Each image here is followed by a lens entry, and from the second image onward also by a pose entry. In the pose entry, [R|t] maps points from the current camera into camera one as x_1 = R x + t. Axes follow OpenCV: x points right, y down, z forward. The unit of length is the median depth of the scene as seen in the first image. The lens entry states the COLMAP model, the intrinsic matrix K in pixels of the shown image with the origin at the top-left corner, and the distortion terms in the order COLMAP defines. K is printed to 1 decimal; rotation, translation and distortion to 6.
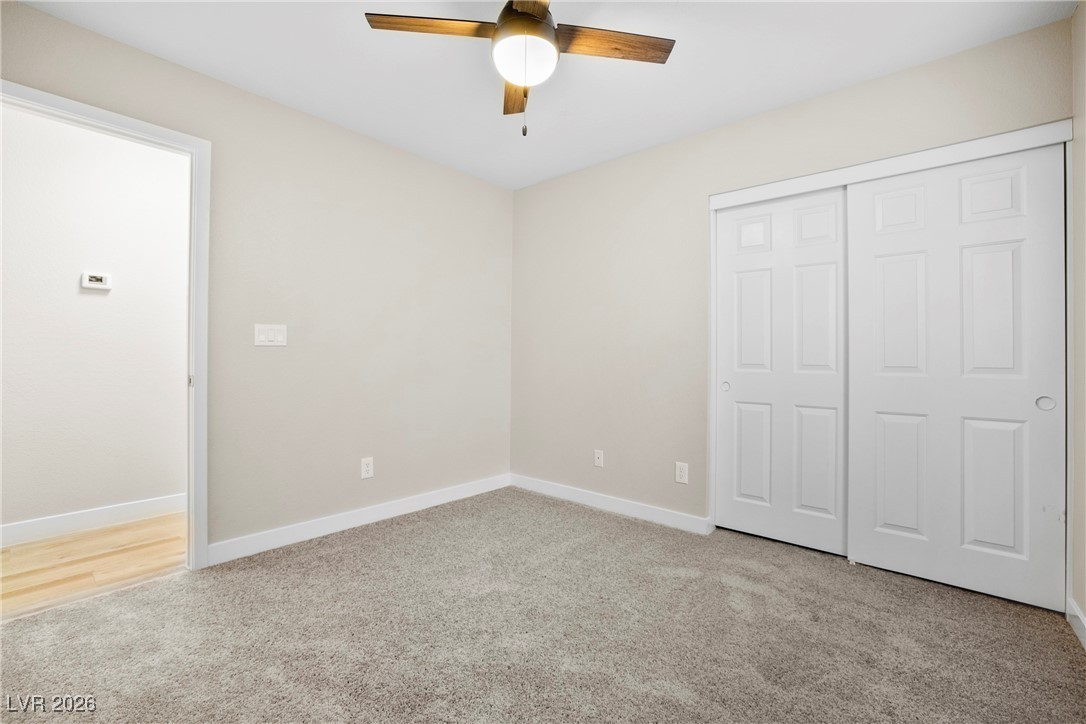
lens RADIAL K [[476.5, 0, 541.4], [0, 476.5, 354.6], [0, 0, 1]] dist [-0.000255, 0.000222]
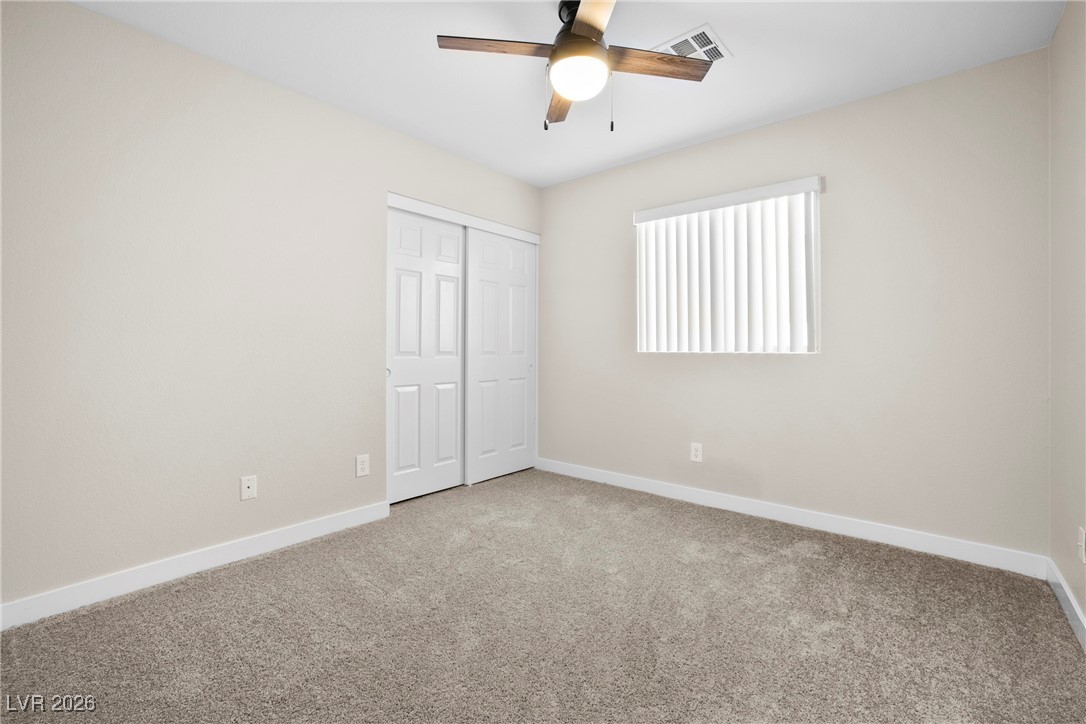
lens RADIAL K [[476.5, 0, 541.4], [0, 476.5, 354.6], [0, 0, 1]] dist [-0.000255, 0.000222]
pose [[0.002655, -0.013691, 0.999903, -0.678971], [-0.001528, 0.999905, 0.013695, 0.009581], [-0.999995, -0.001564, 0.002634, 0.647764]]
